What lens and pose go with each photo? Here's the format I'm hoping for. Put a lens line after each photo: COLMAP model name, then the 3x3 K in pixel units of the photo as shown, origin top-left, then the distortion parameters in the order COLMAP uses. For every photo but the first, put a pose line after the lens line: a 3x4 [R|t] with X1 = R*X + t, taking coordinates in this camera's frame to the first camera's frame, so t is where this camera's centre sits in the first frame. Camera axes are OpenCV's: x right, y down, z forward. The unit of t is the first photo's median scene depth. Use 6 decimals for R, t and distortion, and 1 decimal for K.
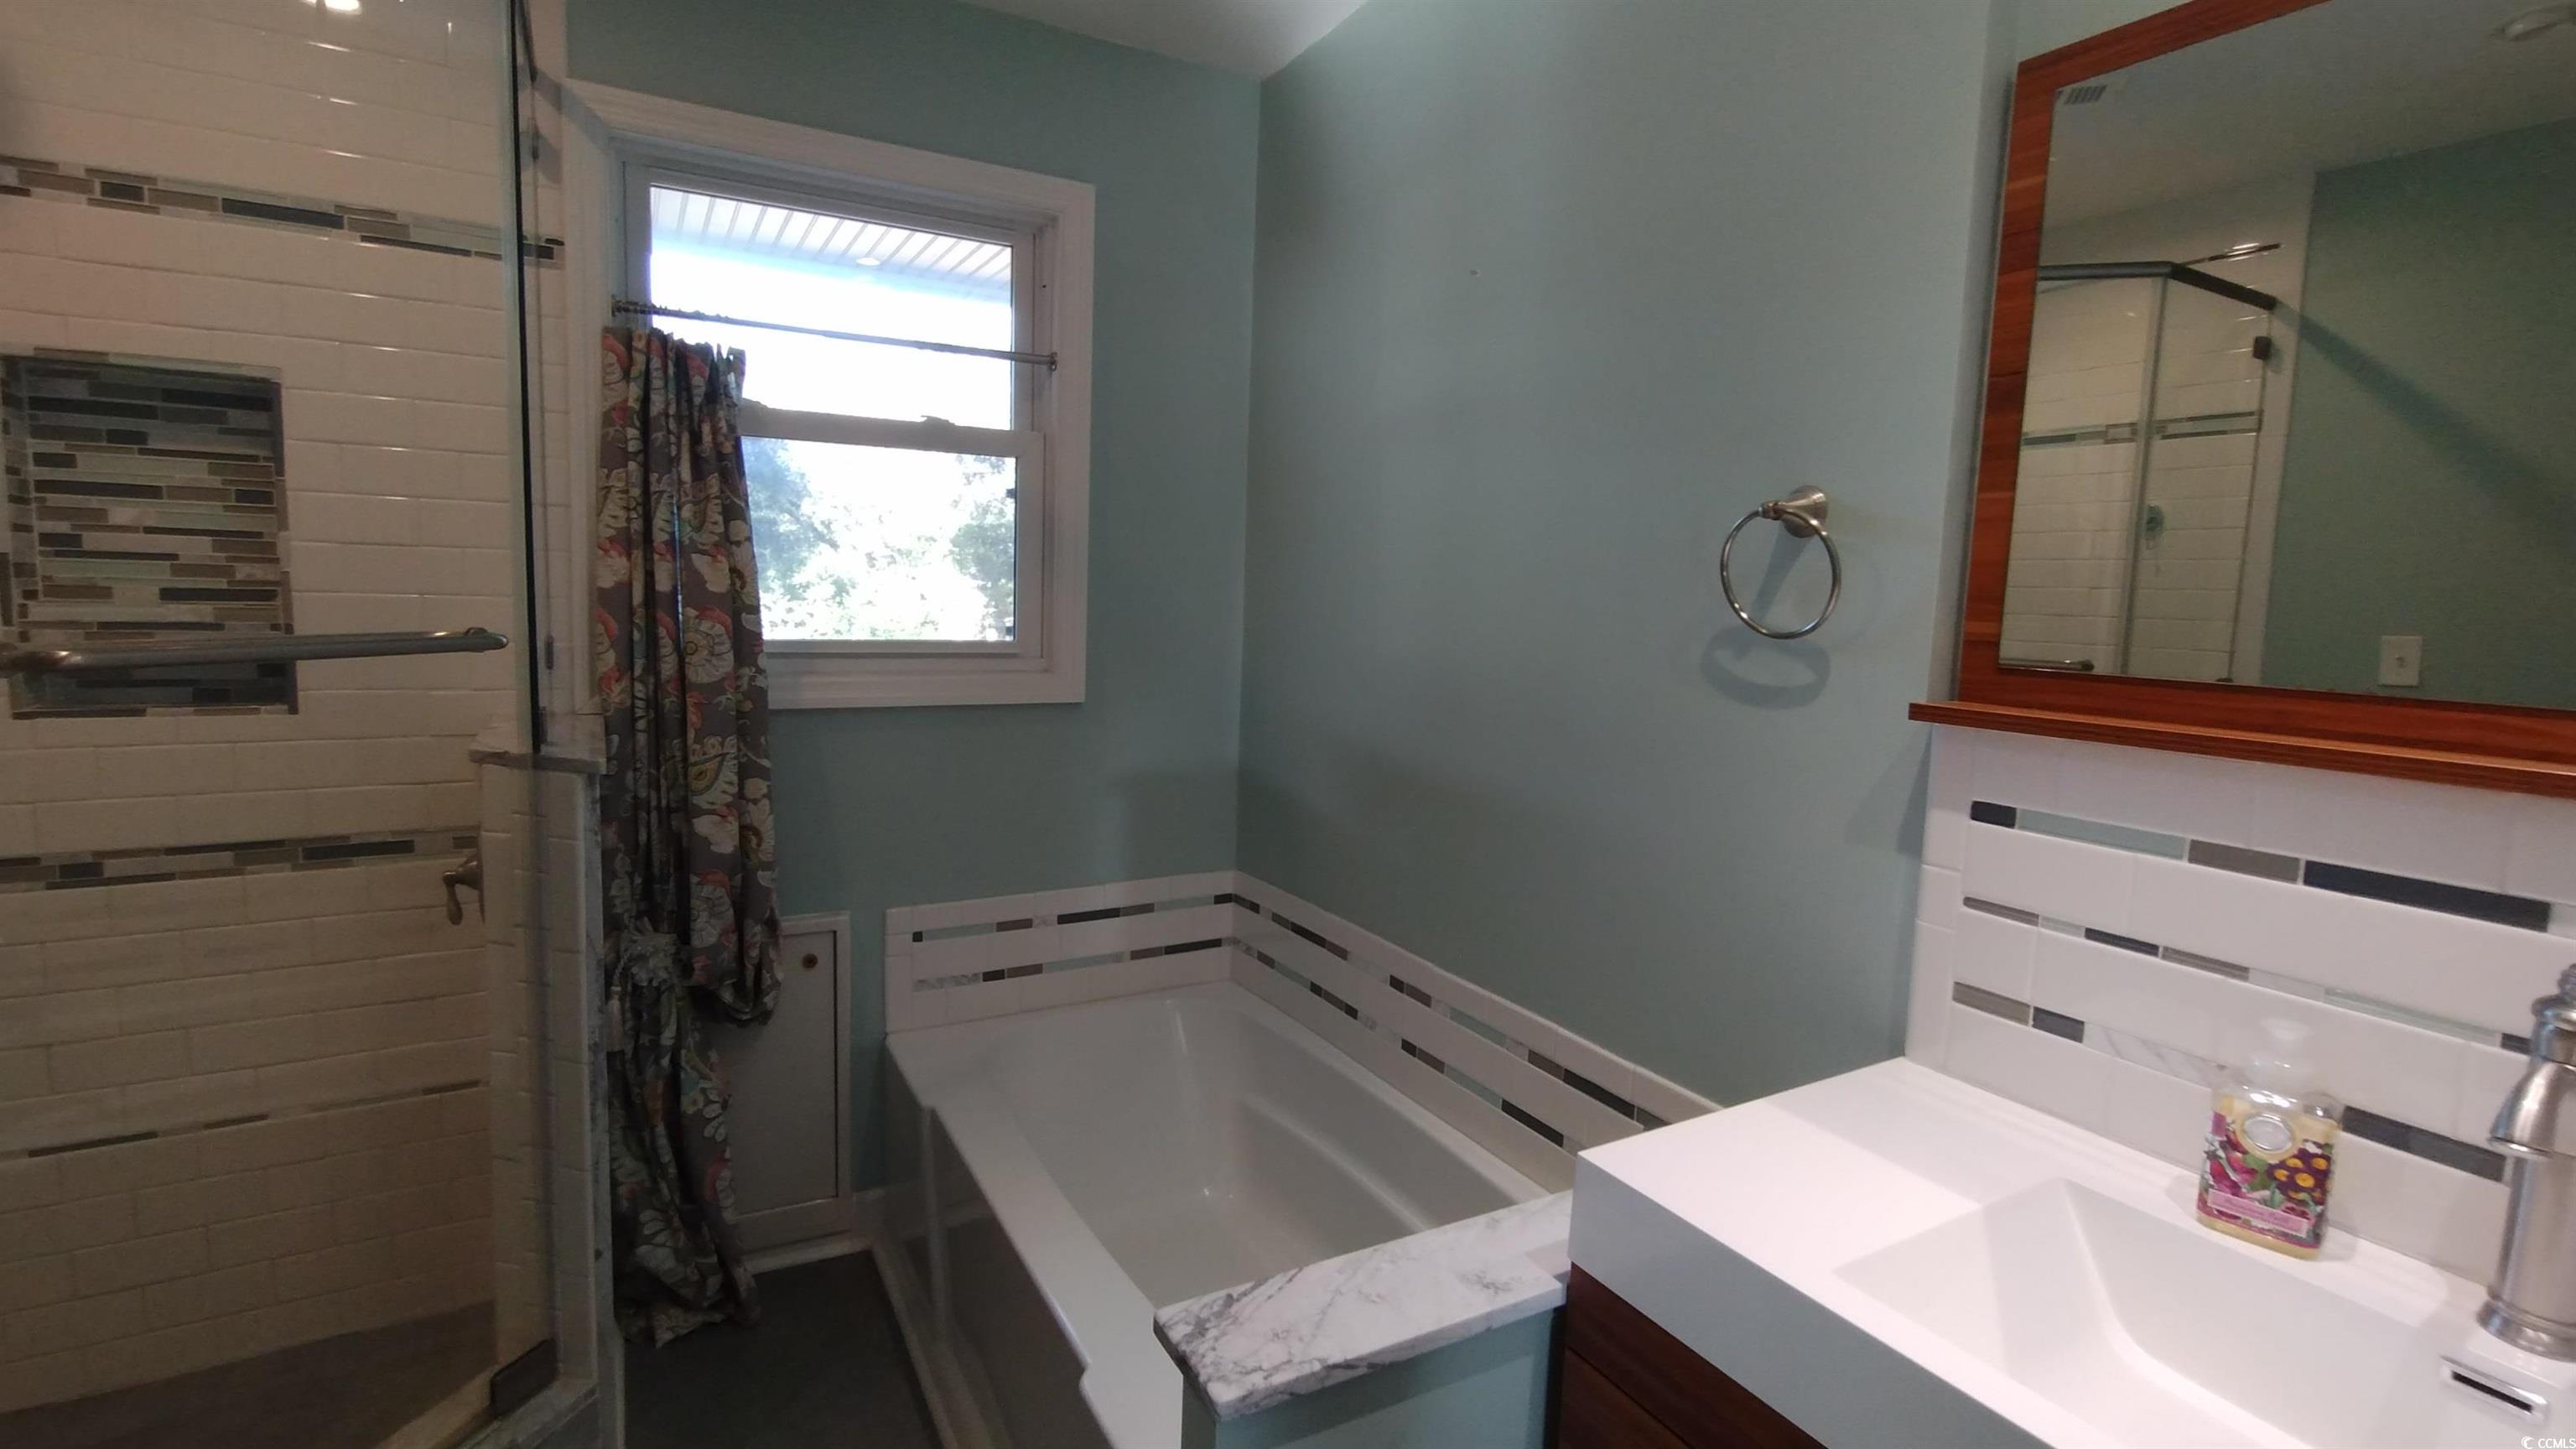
lens RADIAL K [[1211.8, 0, 1246.4], [0, 1211.8, 718.9], [0, 0, 1]] dist [-0.009226, 0.001503]
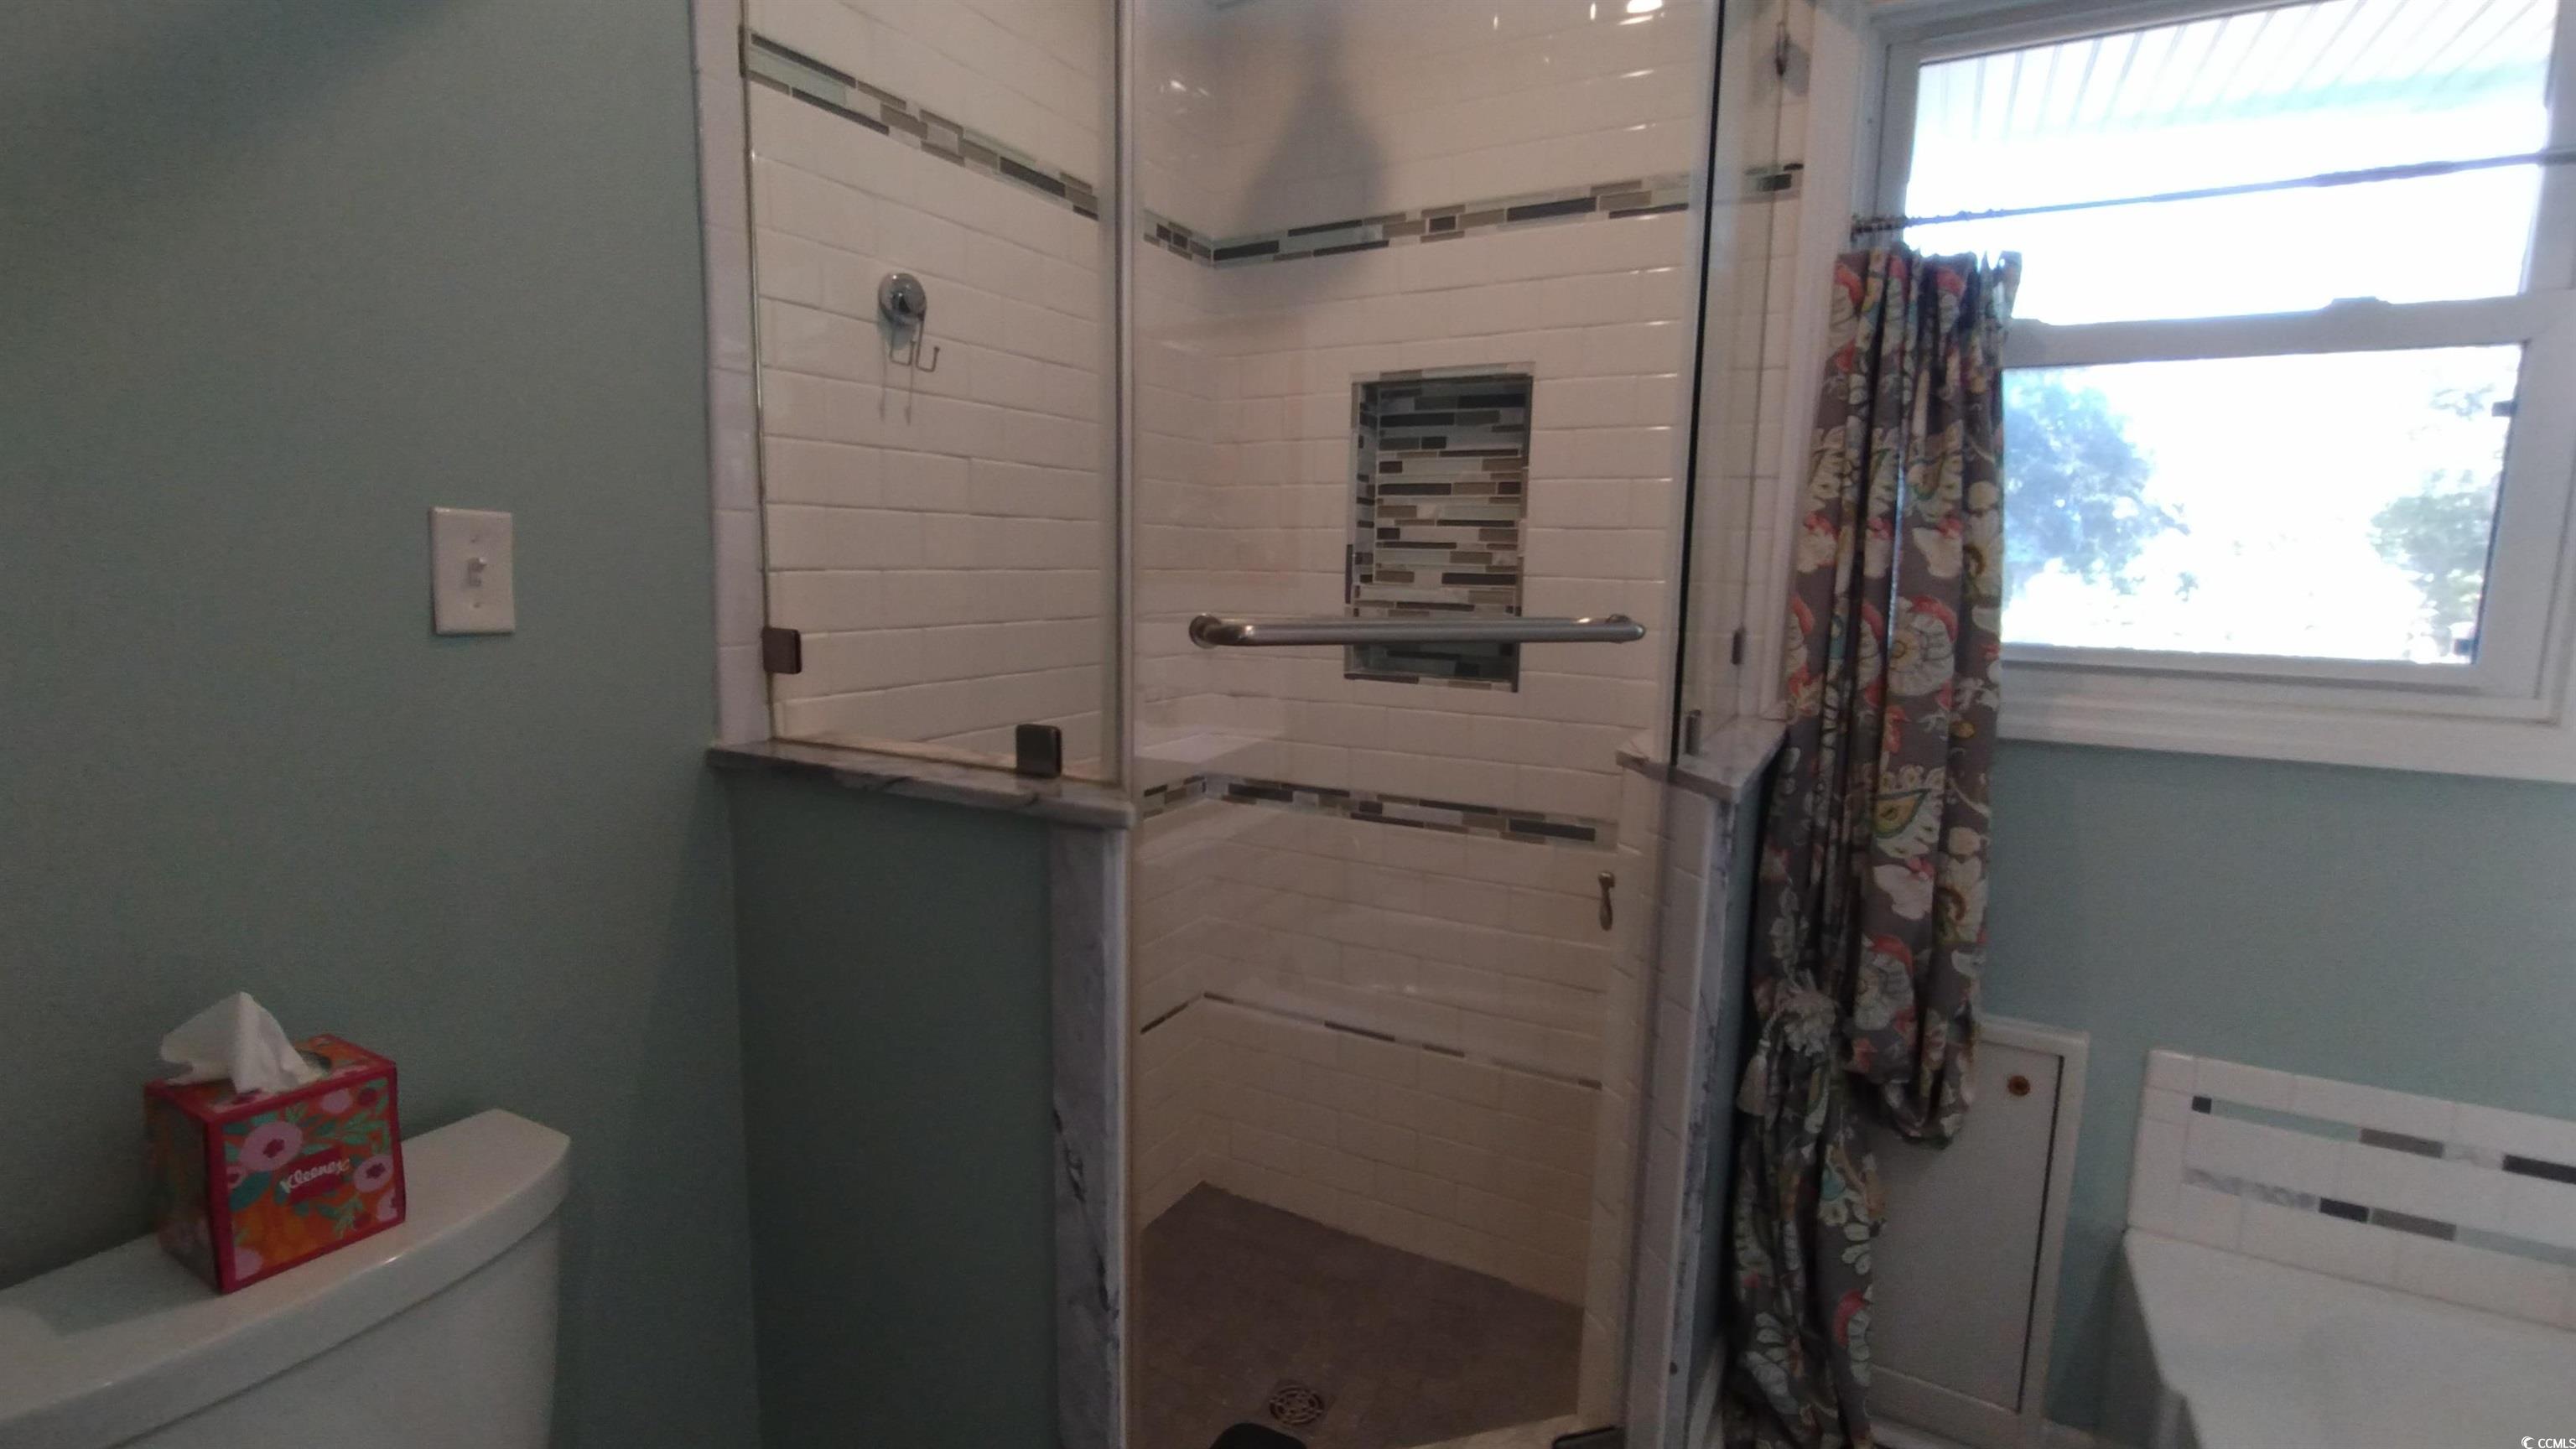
lens RADIAL K [[1211.8, 0, 1246.4], [0, 1211.8, 718.9], [0, 0, 1]] dist [-0.009226, 0.001503]
pose [[0.554659, 0.097412, -0.826356, -0.042865], [-0.092881, 0.994165, 0.054851, -0.017294], [0.826877, 0.046330, 0.560471, 0.212612]]
